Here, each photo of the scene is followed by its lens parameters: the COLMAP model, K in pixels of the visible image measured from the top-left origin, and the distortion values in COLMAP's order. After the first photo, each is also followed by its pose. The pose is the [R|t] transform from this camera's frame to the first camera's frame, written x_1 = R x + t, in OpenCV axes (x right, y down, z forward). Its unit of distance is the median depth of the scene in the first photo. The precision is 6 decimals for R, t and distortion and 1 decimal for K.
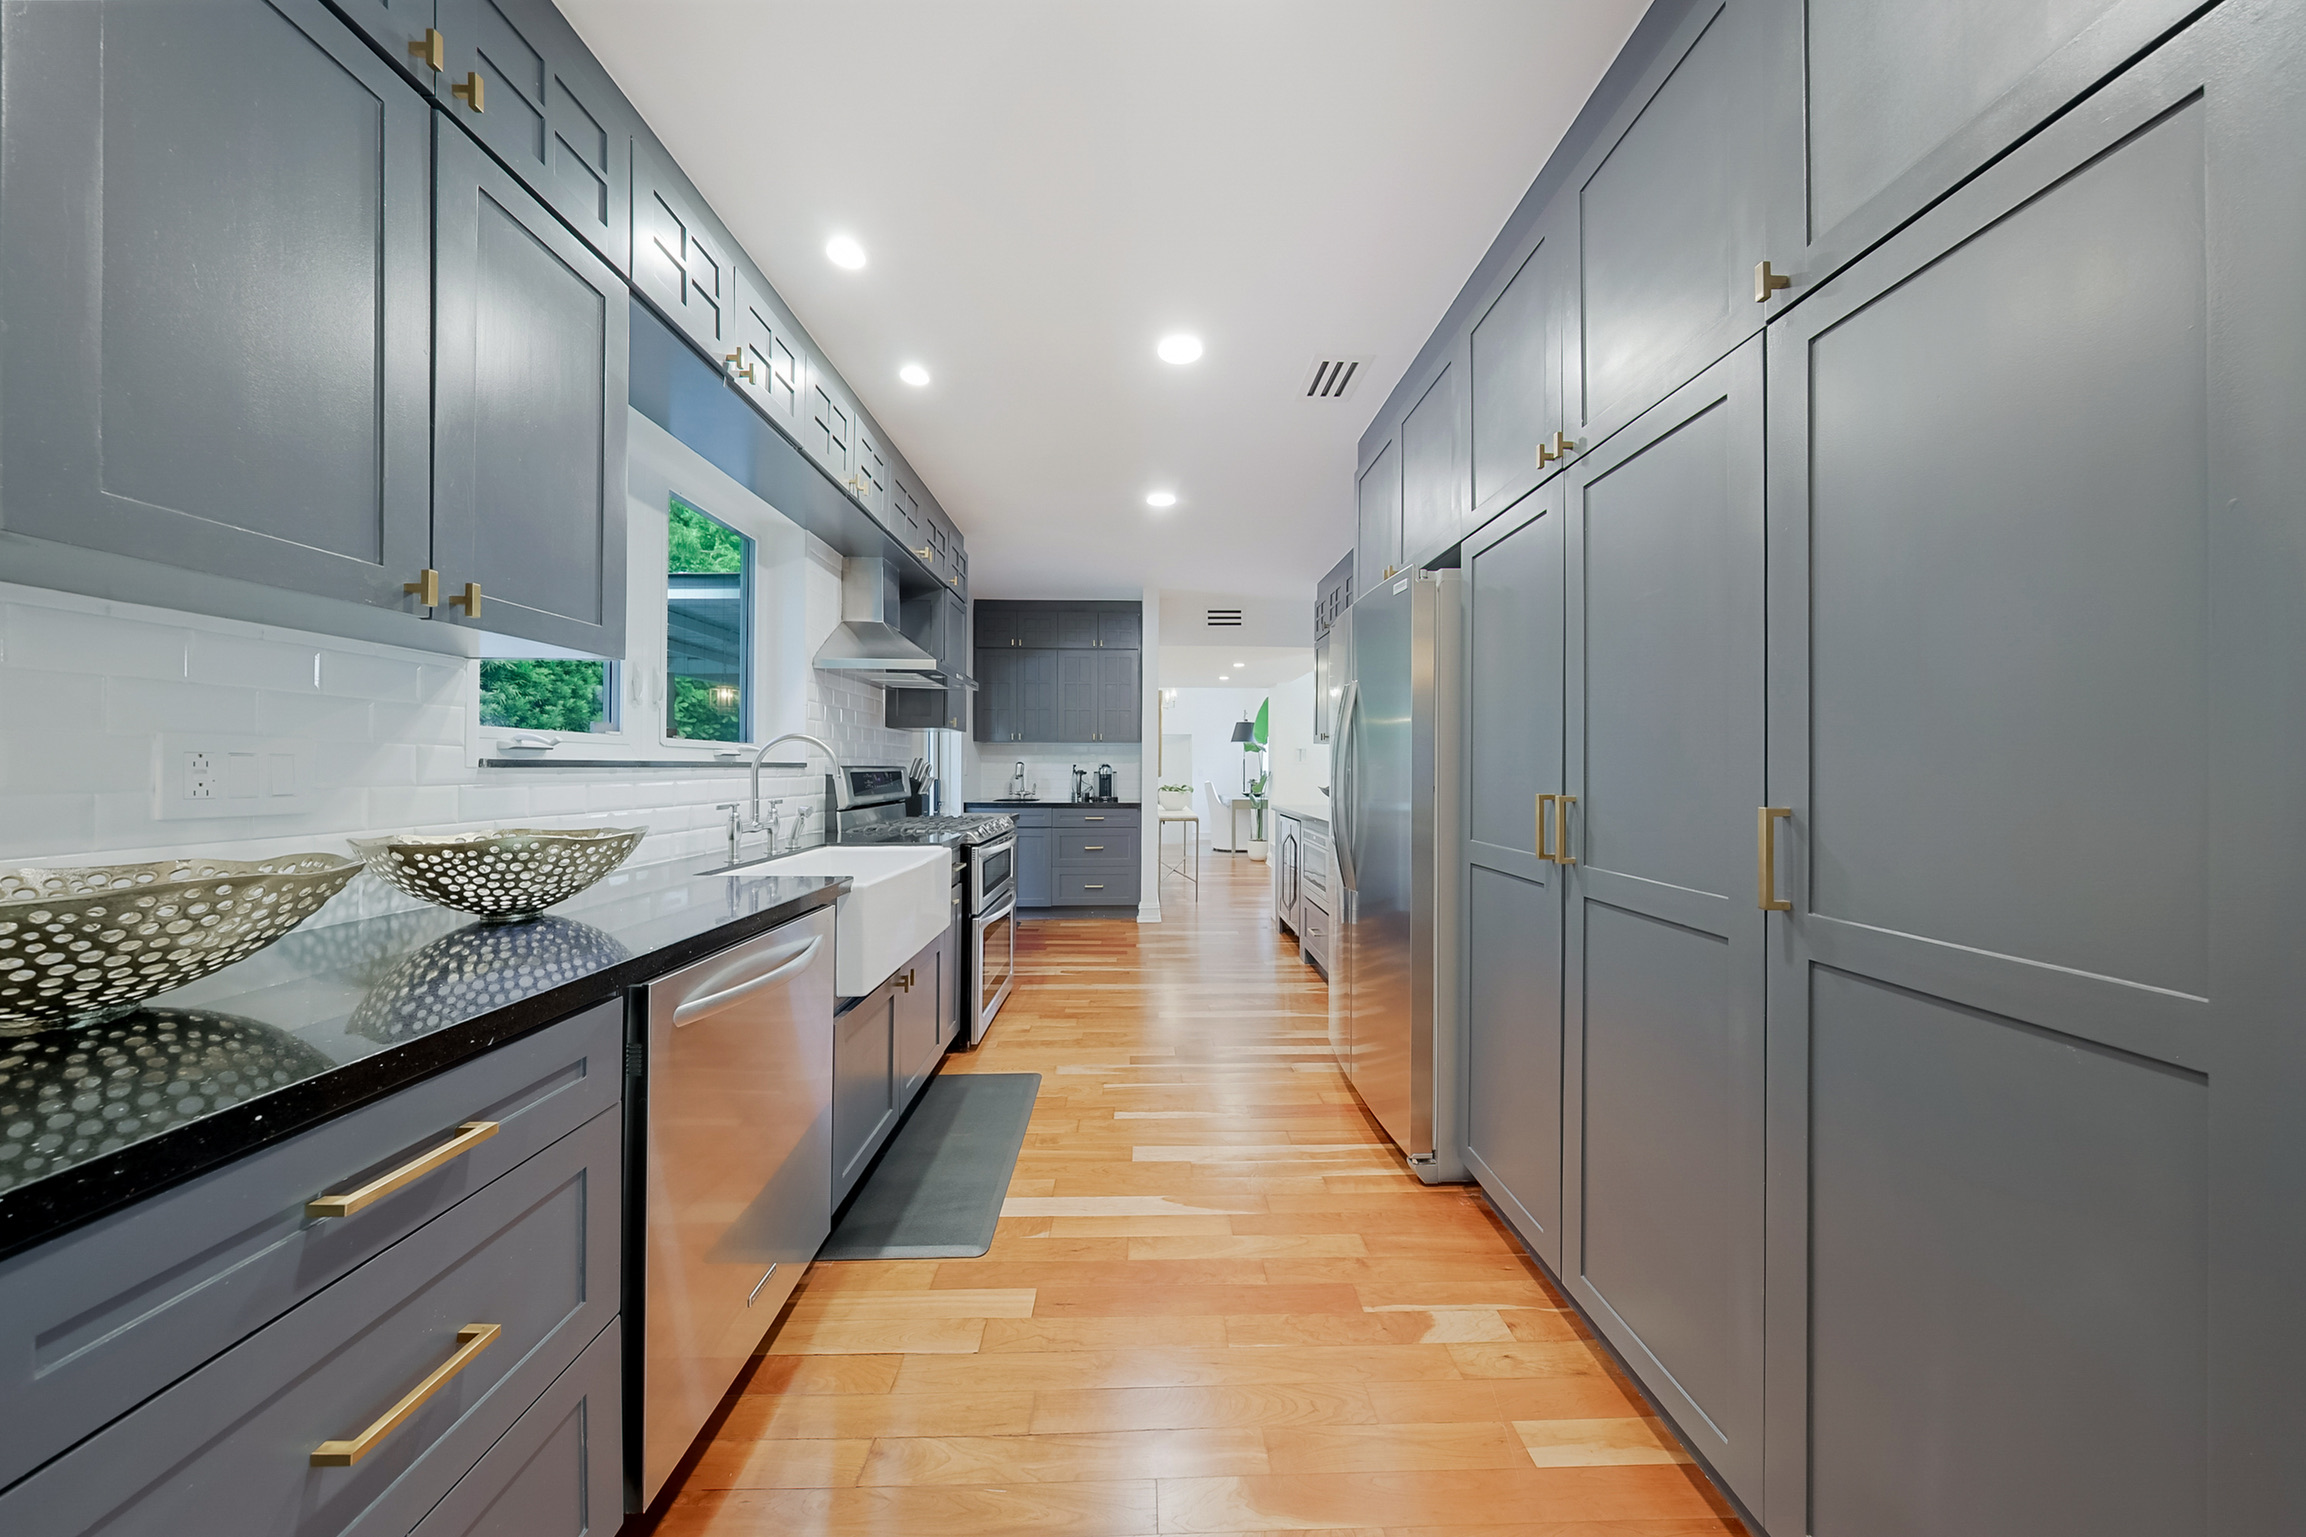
lens RADIAL K [[668.8, 0, 1154.0], [0, 668.8, 766.9], [0, 0, 1]] dist [-0.000247, -0.000004]
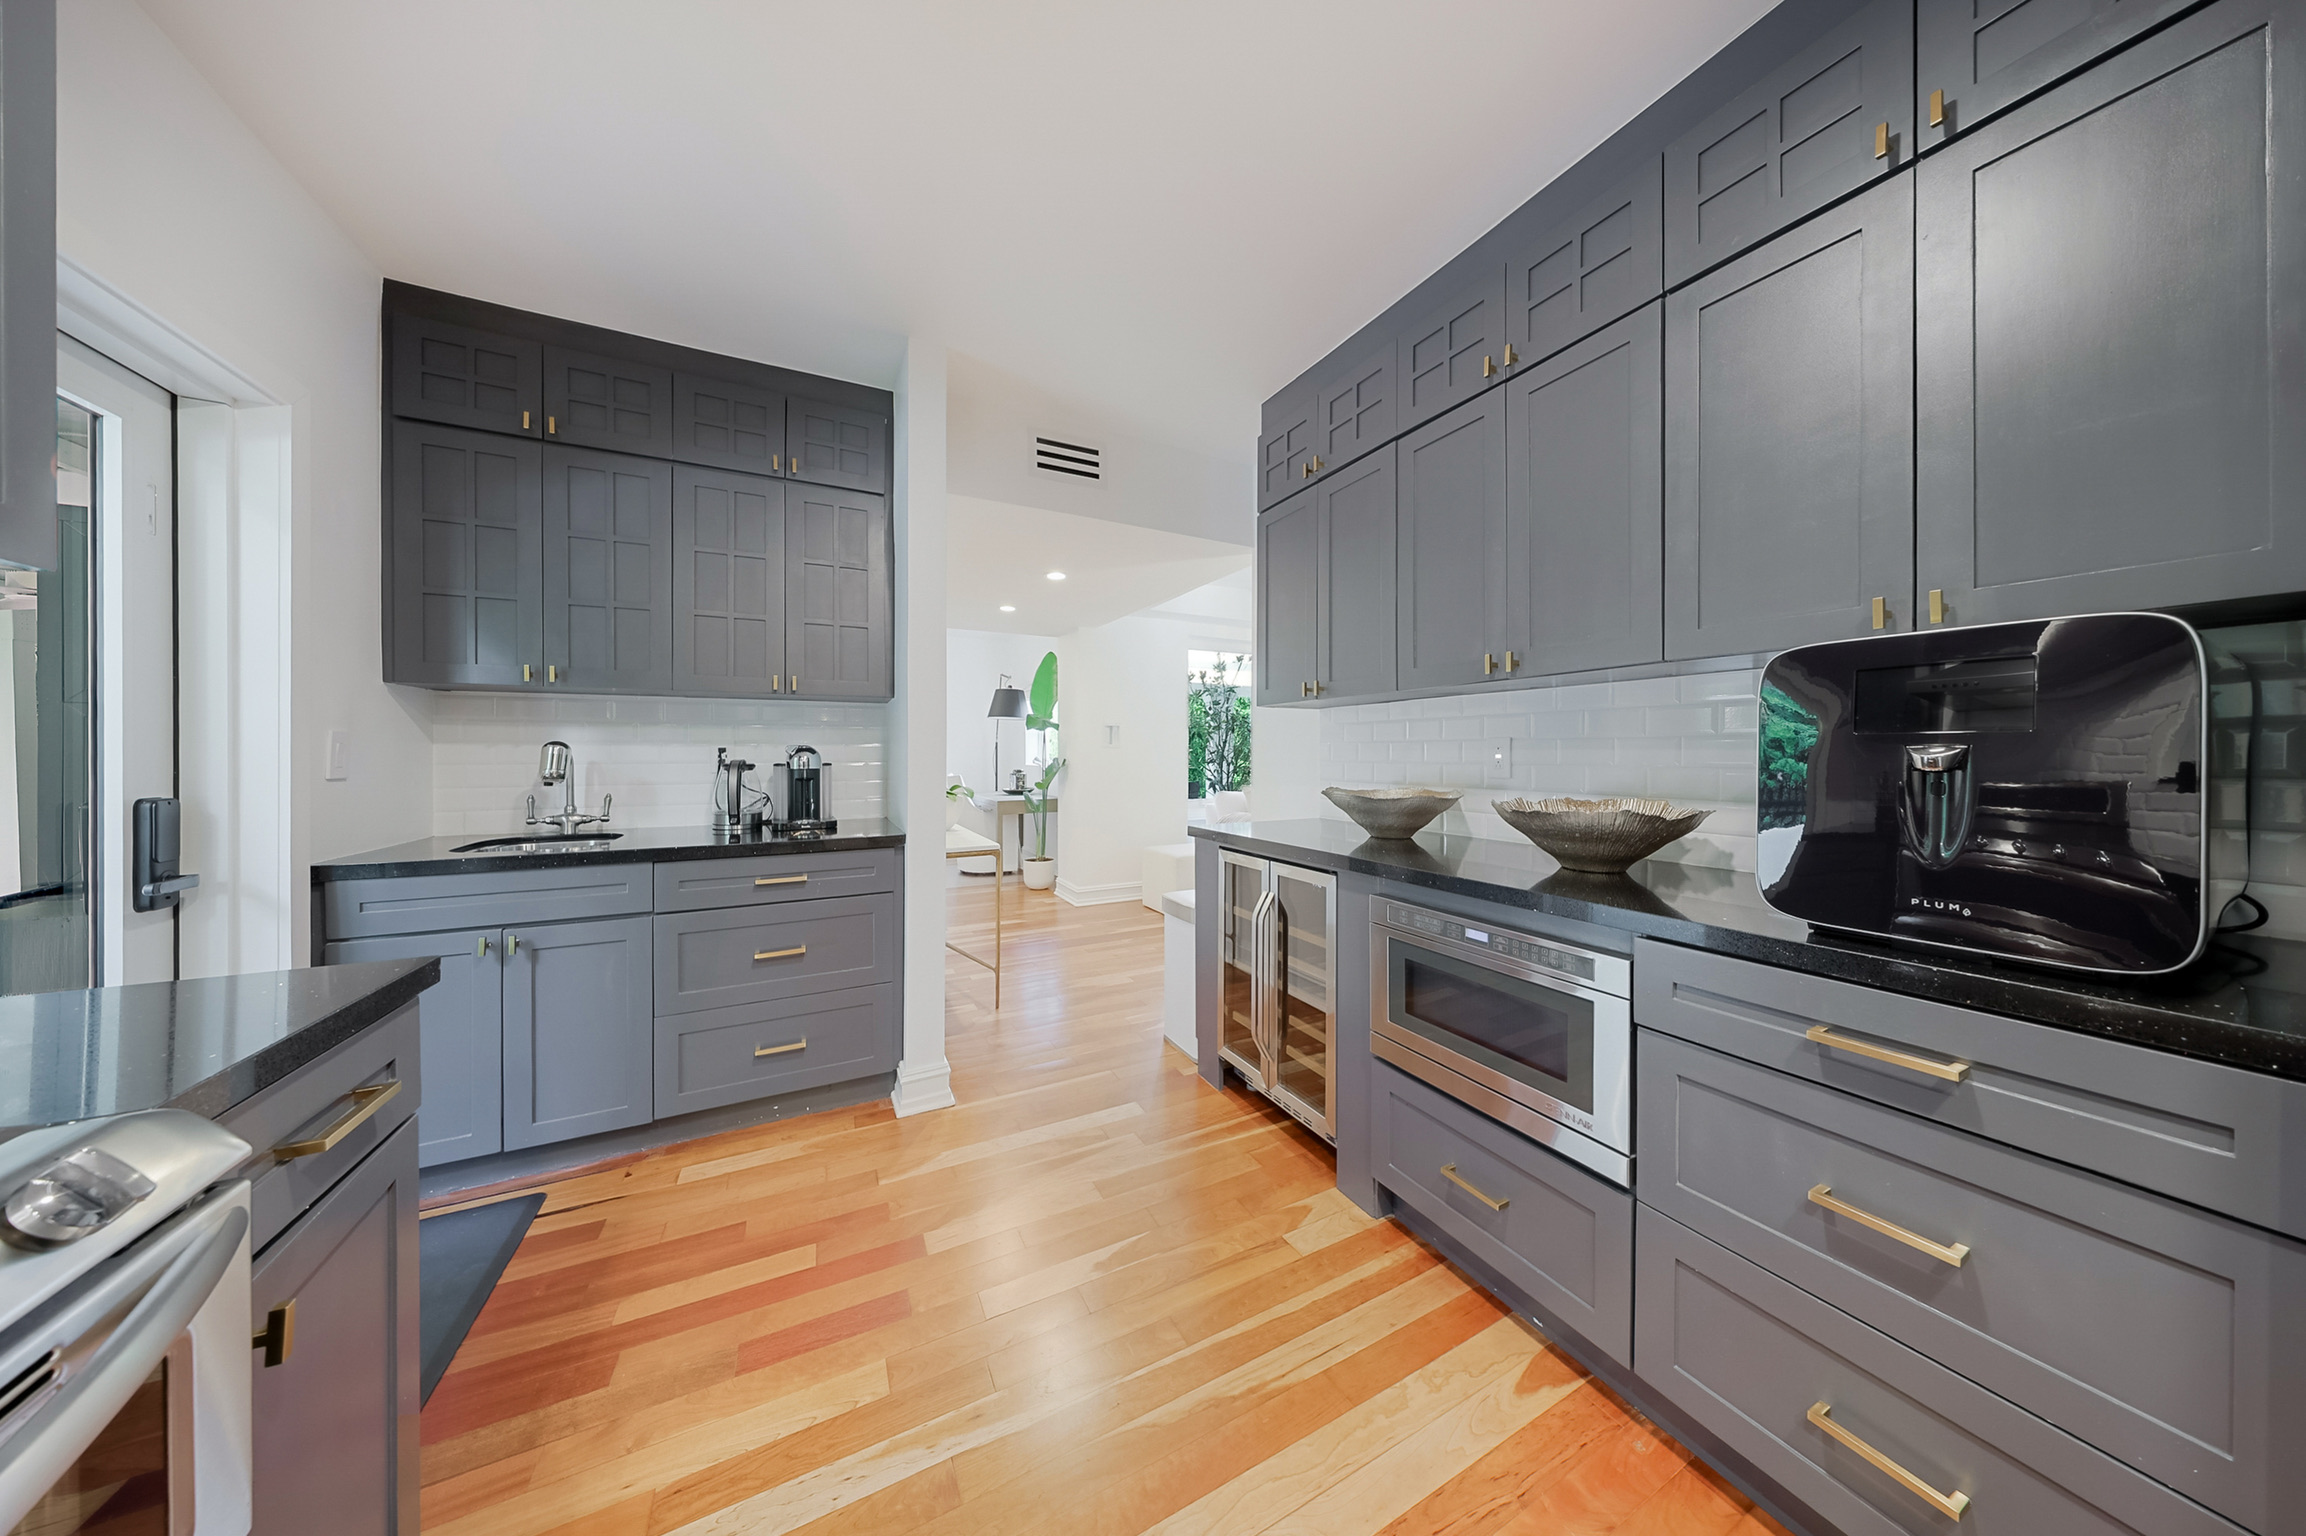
lens RADIAL K [[668.8, 0, 1153.3], [0, 668.8, 757.1], [0, 0, 1]] dist [-0.000247, -0.000004]
pose [[0.901004, -0.005119, 0.433780, -0.057551], [0.001851, 0.999967, 0.007954, -0.000589], [-0.433807, -0.006364, 0.900984, 0.509652]]
